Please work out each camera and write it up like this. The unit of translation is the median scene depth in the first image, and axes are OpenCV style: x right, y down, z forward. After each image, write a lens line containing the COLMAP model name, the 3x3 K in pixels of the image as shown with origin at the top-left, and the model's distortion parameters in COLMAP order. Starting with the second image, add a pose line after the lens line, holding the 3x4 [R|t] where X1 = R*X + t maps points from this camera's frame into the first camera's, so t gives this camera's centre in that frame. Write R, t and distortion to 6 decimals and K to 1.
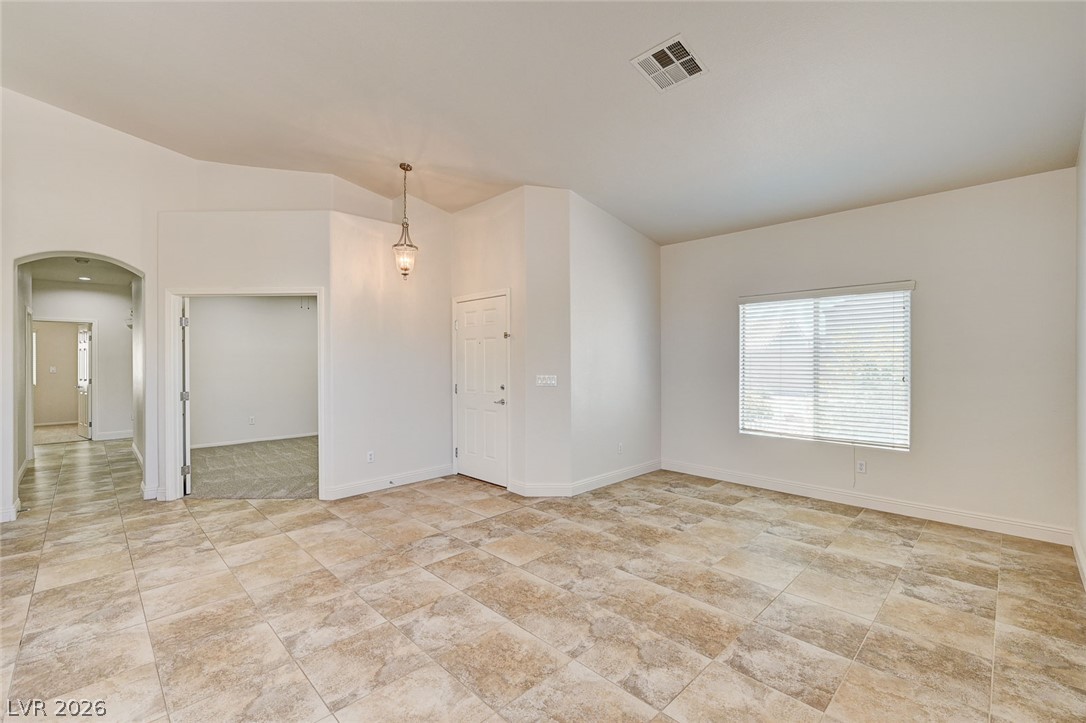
lens RADIAL K [[464.9, 0, 548.7], [0, 464.9, 363.5], [0, 0, 1]] dist [-0.001858, 0.000839]
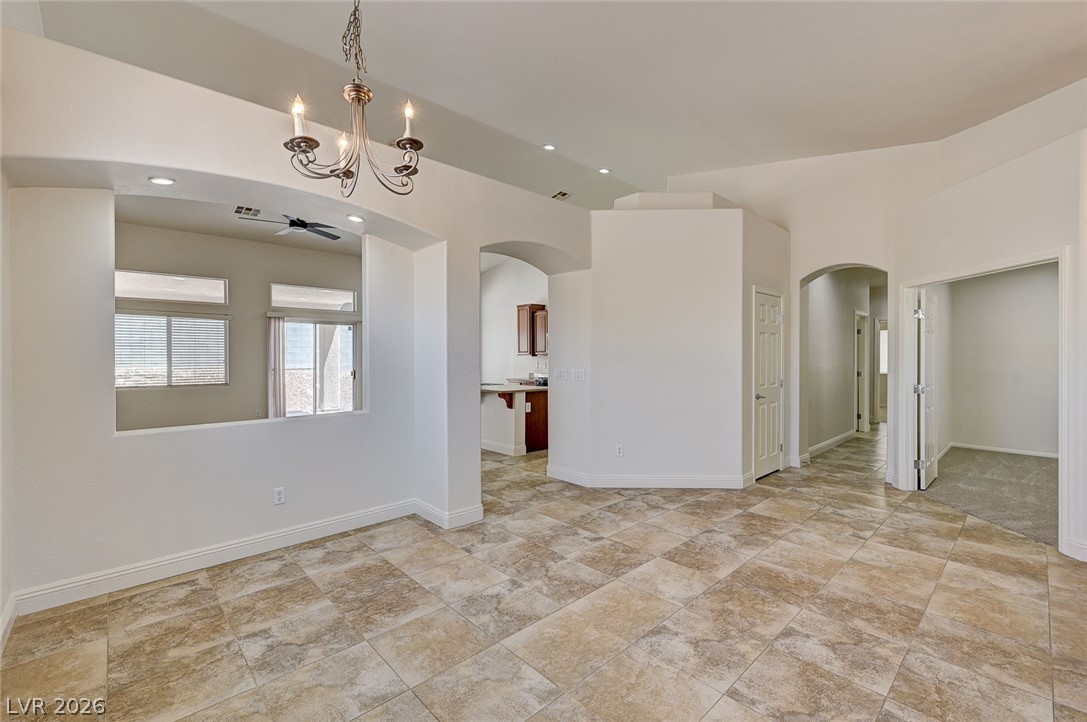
lens RADIAL K [[462.0, 0, 547.3], [0, 462.0, 364.1], [0, 0, 1]] dist [-0.000245, 0.000573]
pose [[-0.030923, 0.021917, -0.999281, 0.276833], [-0.004070, 0.999749, 0.022053, -0.000586], [0.999513, 0.004749, -0.030826, 0.316652]]
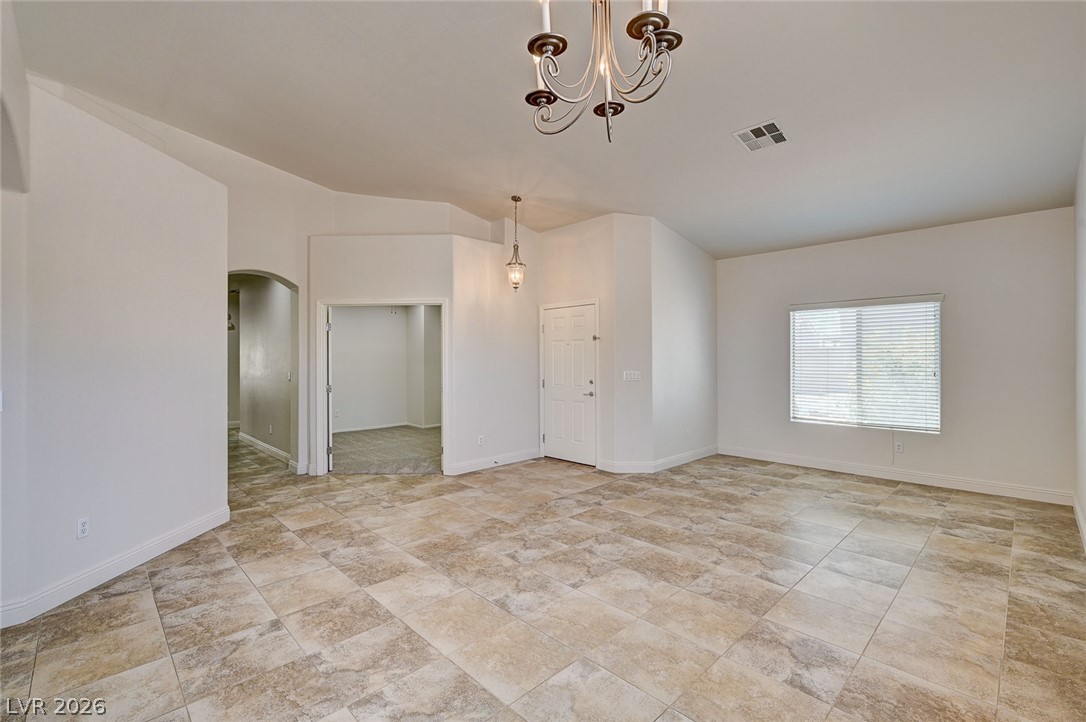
lens RADIAL K [[473.1, 0, 547.3], [0, 473.1, 359.3], [0, 0, 1]] dist [-0.001839, 0.000106]
pose [[0.999955, 0.000144, -0.009513, -0.271142], [-0.000219, 0.999969, -0.007916, 0.004870], [0.009512, 0.007918, 0.999923, -0.281438]]
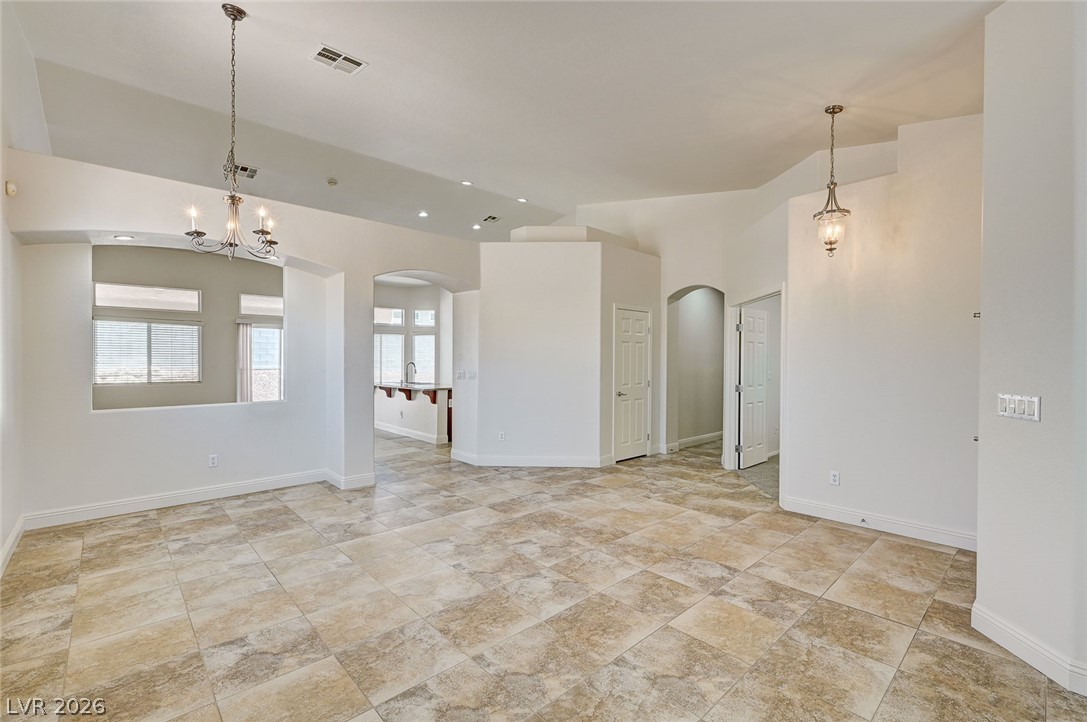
lens RADIAL K [[473.6, 0, 547.8], [0, 473.6, 359.3], [0, 0, 1]] dist [-0.001839, 0.000106]
pose [[-0.036437, 0.005560, -0.999320, 0.625038], [-0.011480, 0.999916, 0.005982, -0.009150], [0.999270, 0.011690, -0.036370, 0.702432]]
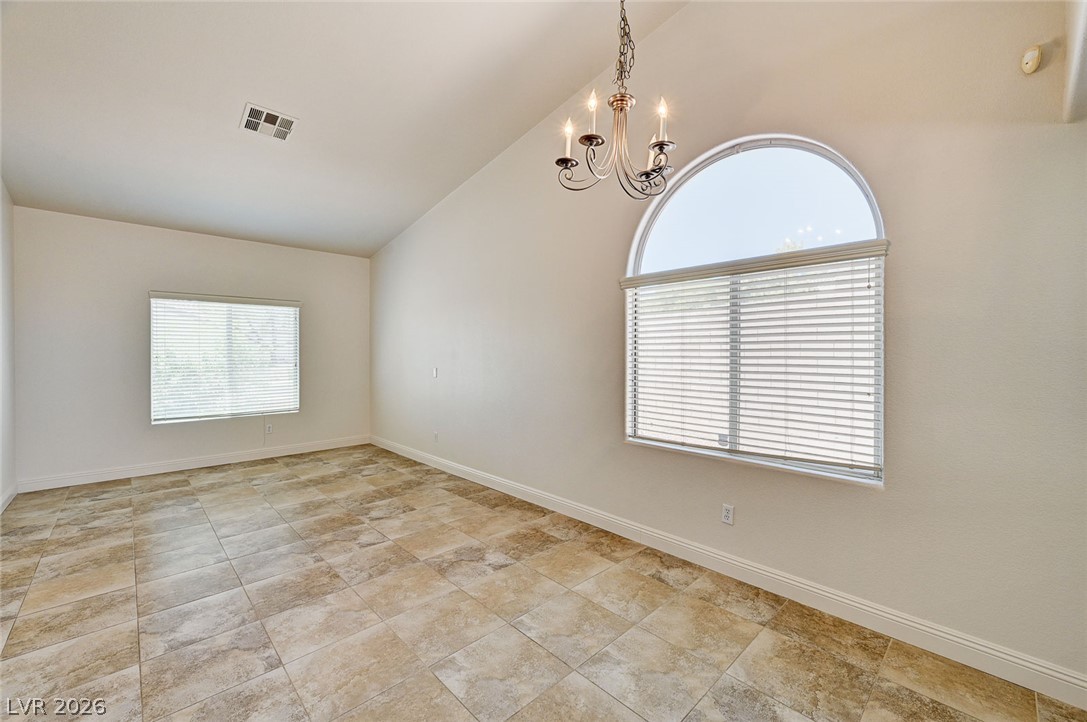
lens RADIAL K [[439.4, 0, 541.8], [0, 439.4, 354.7], [0, 0, 1]] dist [0.001731, 0.000401]
pose [[0.027587, -0.003147, 0.999614, -0.752688], [0.009587, 0.999950, 0.002883, 0.002547], [-0.999573, 0.009504, 0.027616, 0.168321]]
